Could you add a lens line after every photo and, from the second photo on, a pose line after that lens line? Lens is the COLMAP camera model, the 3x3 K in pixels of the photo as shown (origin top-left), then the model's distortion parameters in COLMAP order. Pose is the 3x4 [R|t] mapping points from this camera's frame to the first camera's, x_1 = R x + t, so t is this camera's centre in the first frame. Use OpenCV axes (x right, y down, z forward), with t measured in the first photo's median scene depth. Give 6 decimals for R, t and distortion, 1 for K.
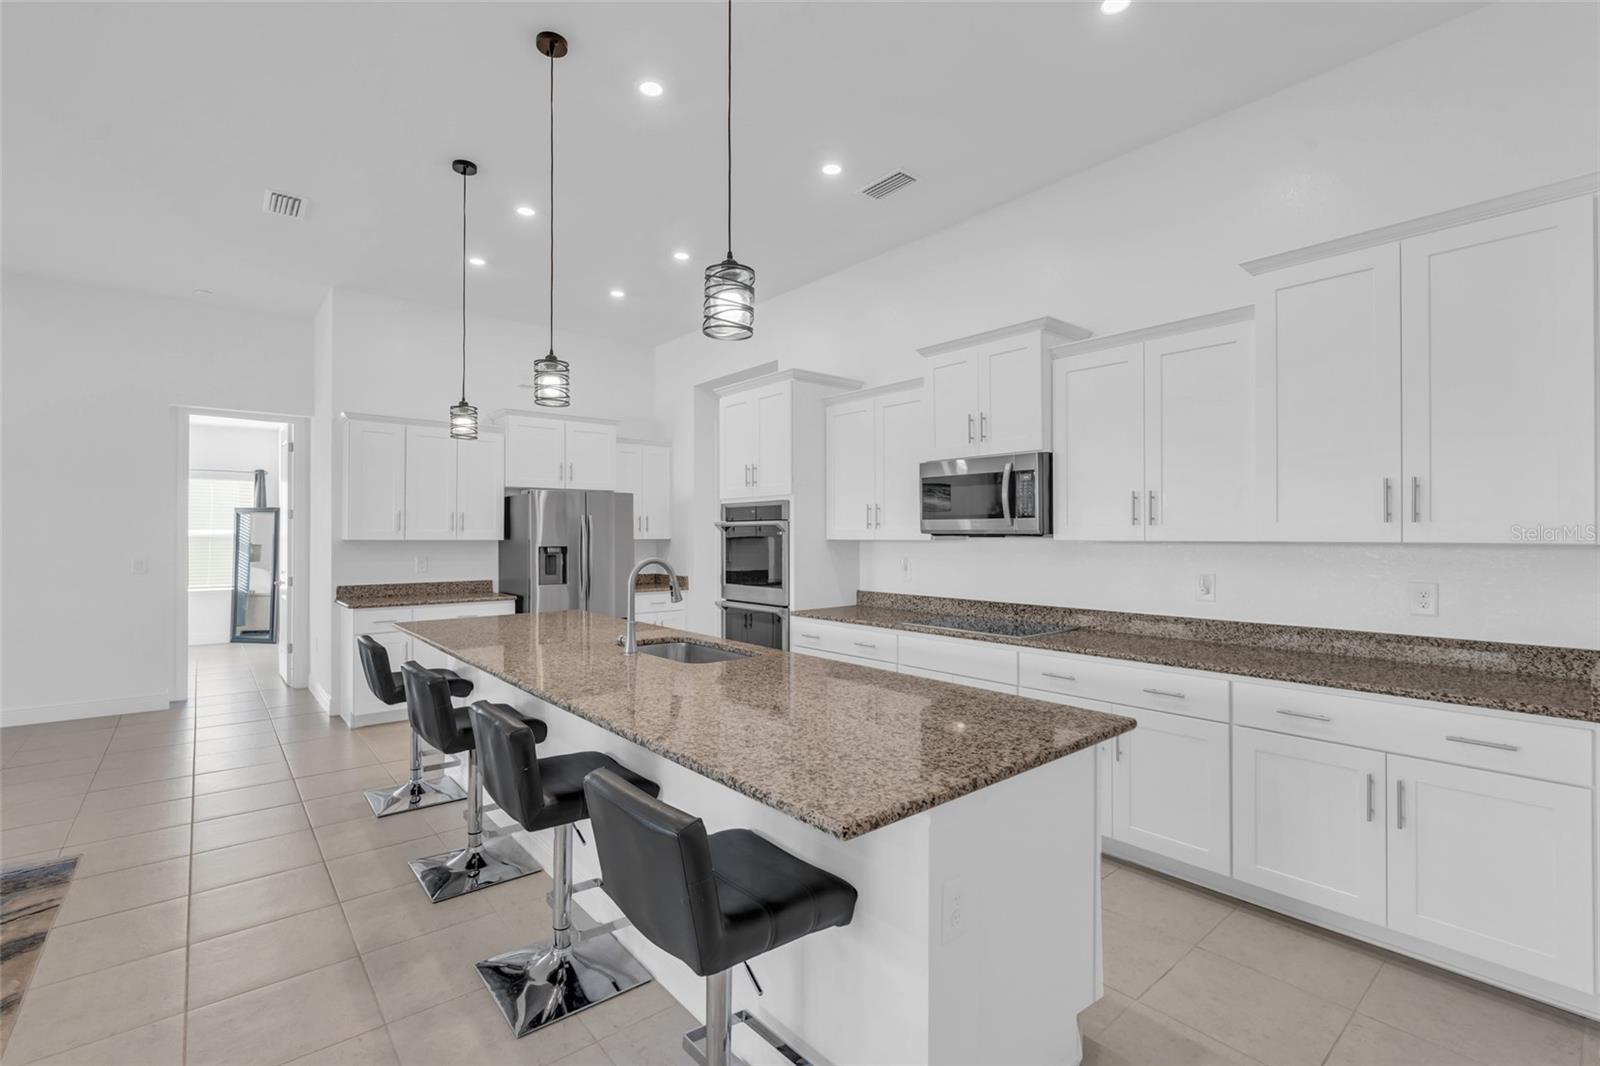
lens RADIAL K [[724.2, 0, 796.8], [0, 724.2, 539.7], [0, 0, 1]] dist [-0.003815, 0.000200]
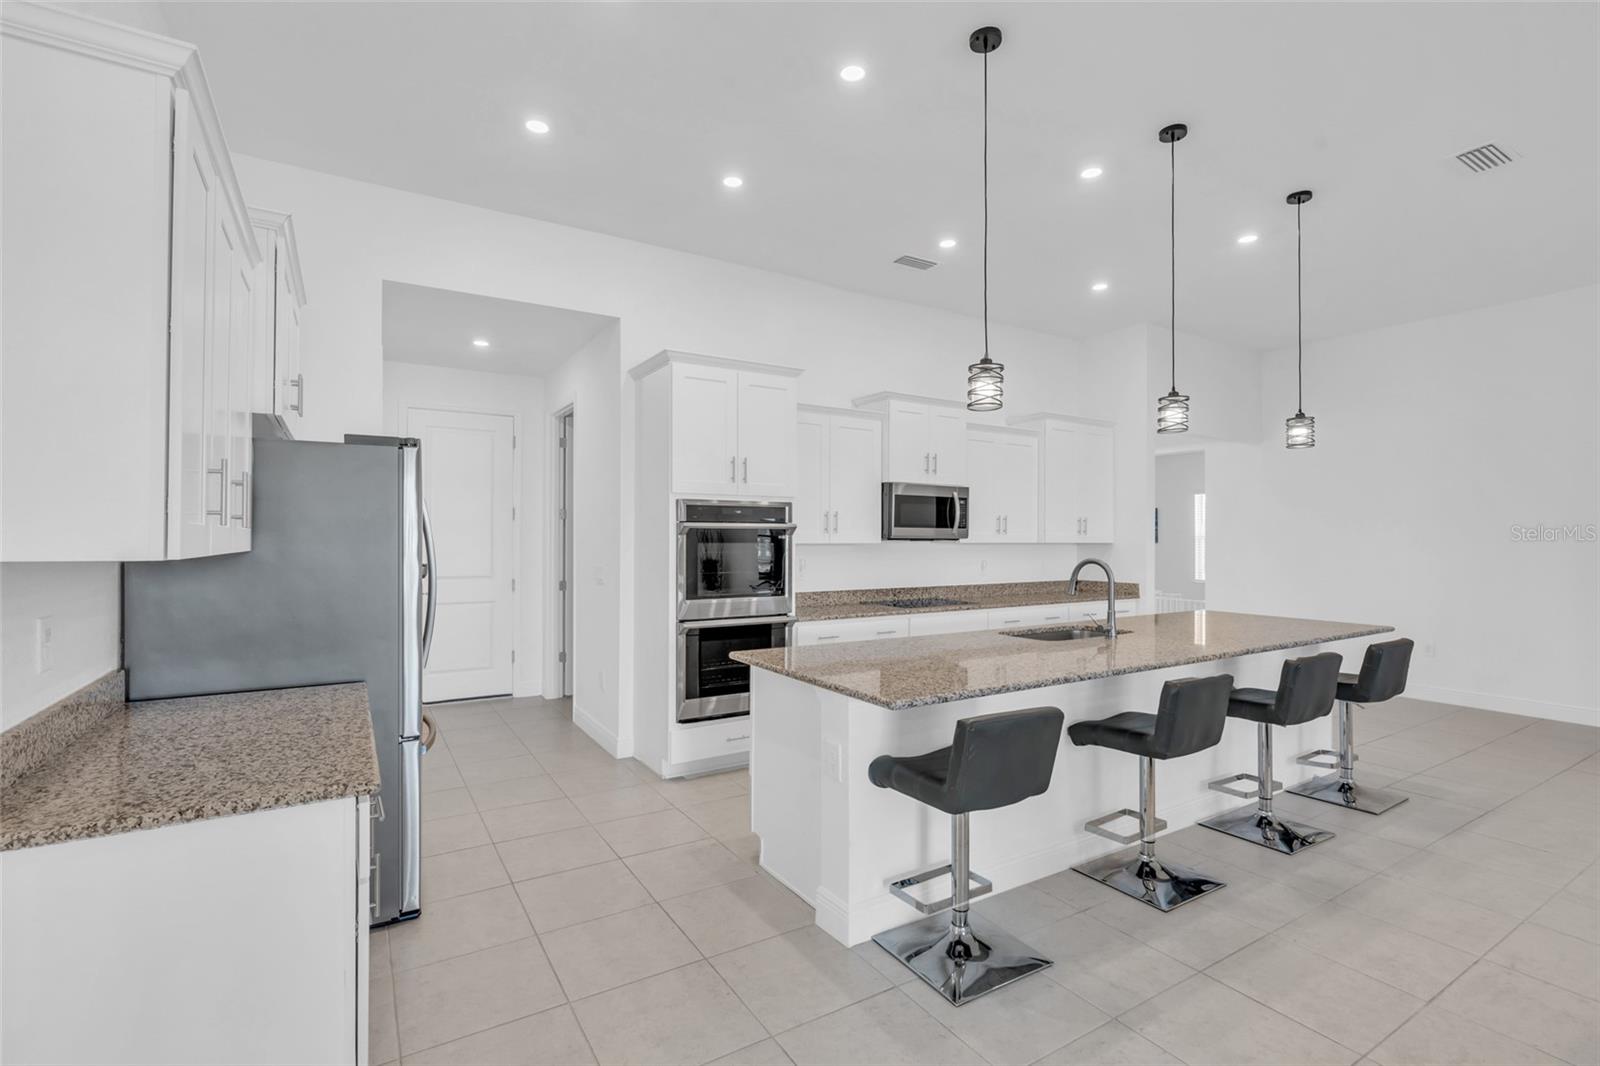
lens RADIAL K [[724.2, 0, 797.2], [0, 724.2, 531.1], [0, 0, 1]] dist [-0.003815, 0.000200]
pose [[0.136241, 0.013748, 0.990580, -1.104033], [0.004701, 0.999883, -0.014524, -0.002376], [-0.990665, 0.006636, 0.136160, 0.990531]]
